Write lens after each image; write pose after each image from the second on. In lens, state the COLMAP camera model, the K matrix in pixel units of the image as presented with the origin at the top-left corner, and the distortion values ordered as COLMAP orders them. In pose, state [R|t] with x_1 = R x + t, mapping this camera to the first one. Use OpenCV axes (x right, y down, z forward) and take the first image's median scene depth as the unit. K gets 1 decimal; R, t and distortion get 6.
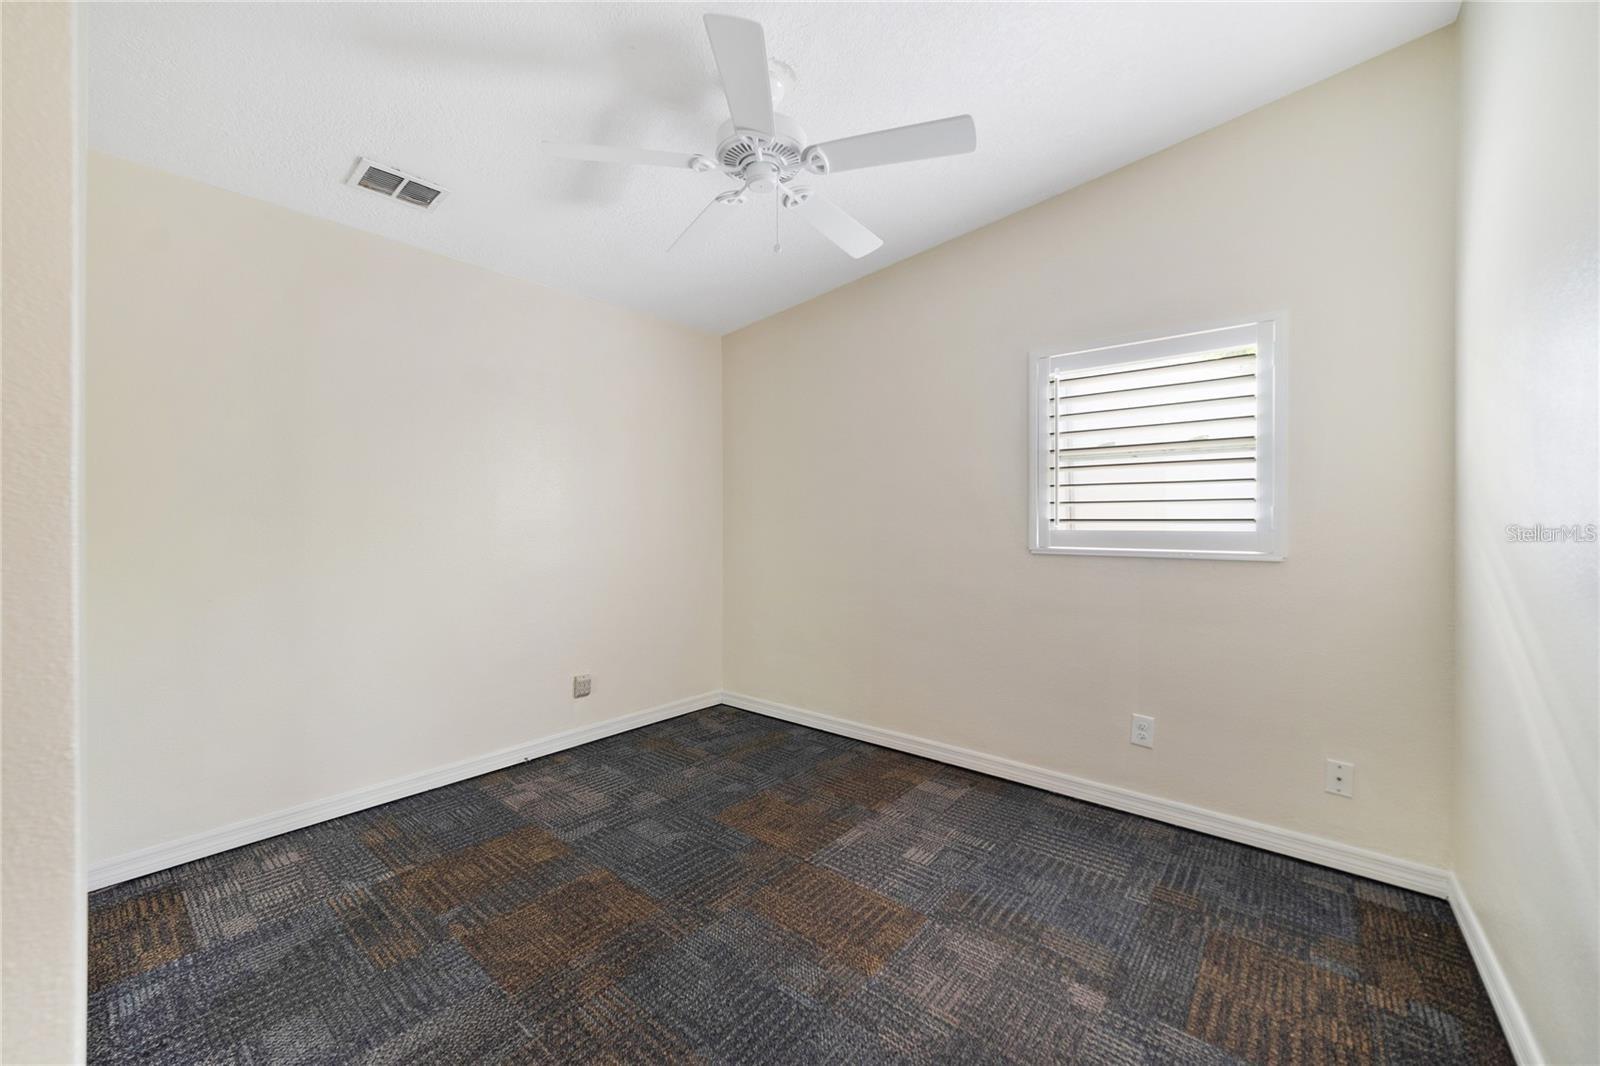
lens RADIAL K [[616.5, 0, 784.8], [0, 616.5, 526.2], [0, 0, 1]] dist [-0.014275, 0.000244]
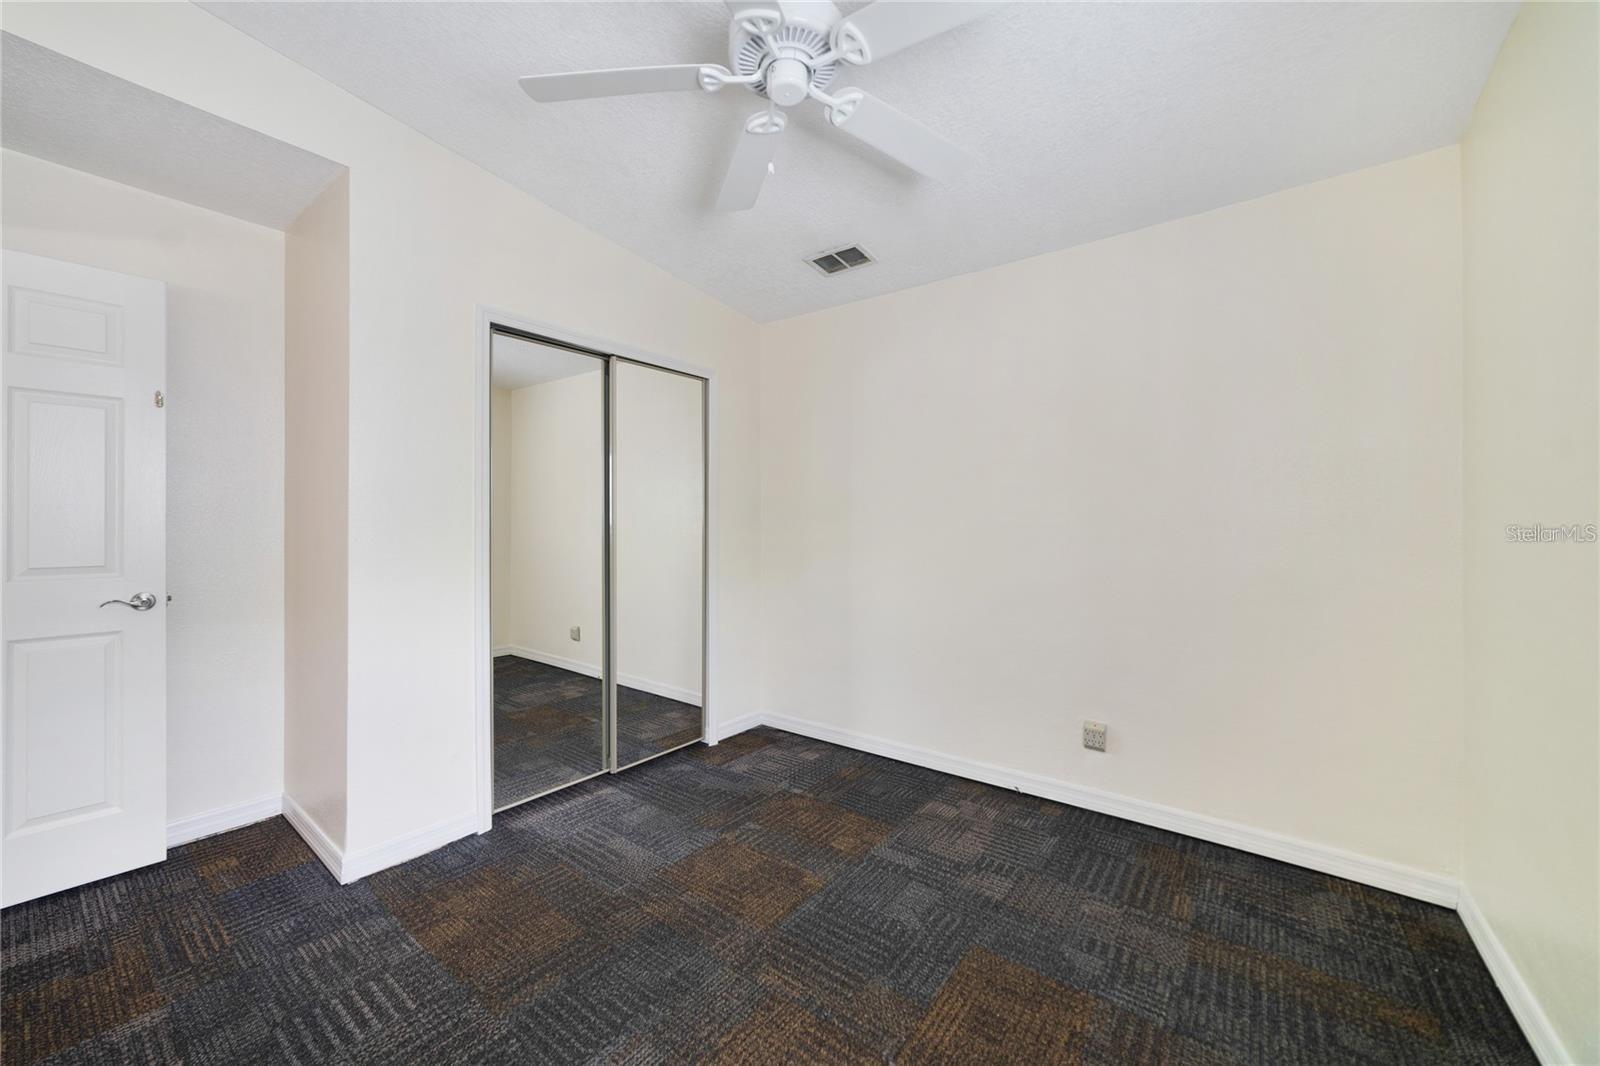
lens RADIAL K [[616.5, 0, 784.8], [0, 616.5, 526.2], [0, 0, 1]] dist [-0.014275, 0.000244]
pose [[0.037049, -0.006295, -0.999294, 0.684767], [-0.011976, 0.999906, -0.006743, 0.006097], [0.999242, 0.012218, 0.036970, 0.909735]]
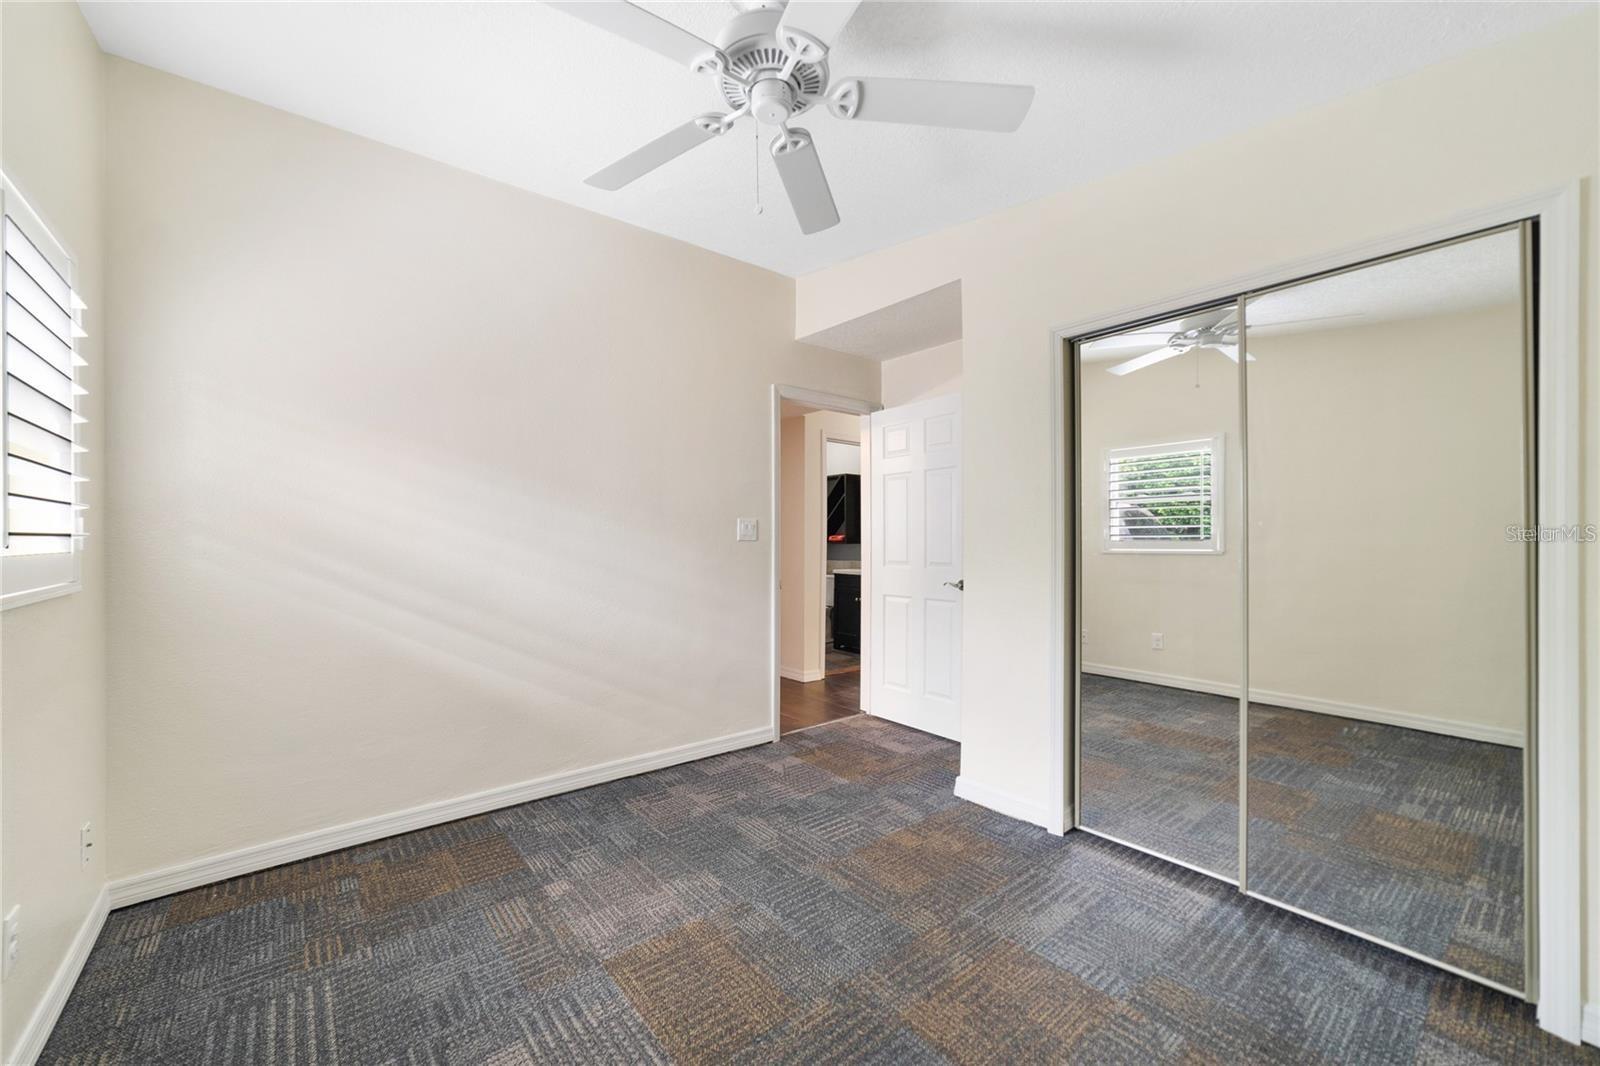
lens RADIAL K [[619.2, 0, 784.7], [0, 619.2, 526.6], [0, 0, 1]] dist [-0.000346, 0.000092]
pose [[-0.980788, 0.001678, 0.195068, -0.198517], [-0.000468, 0.999940, -0.010956, -0.009138], [-0.195075, -0.010837, -0.980729, 1.686627]]
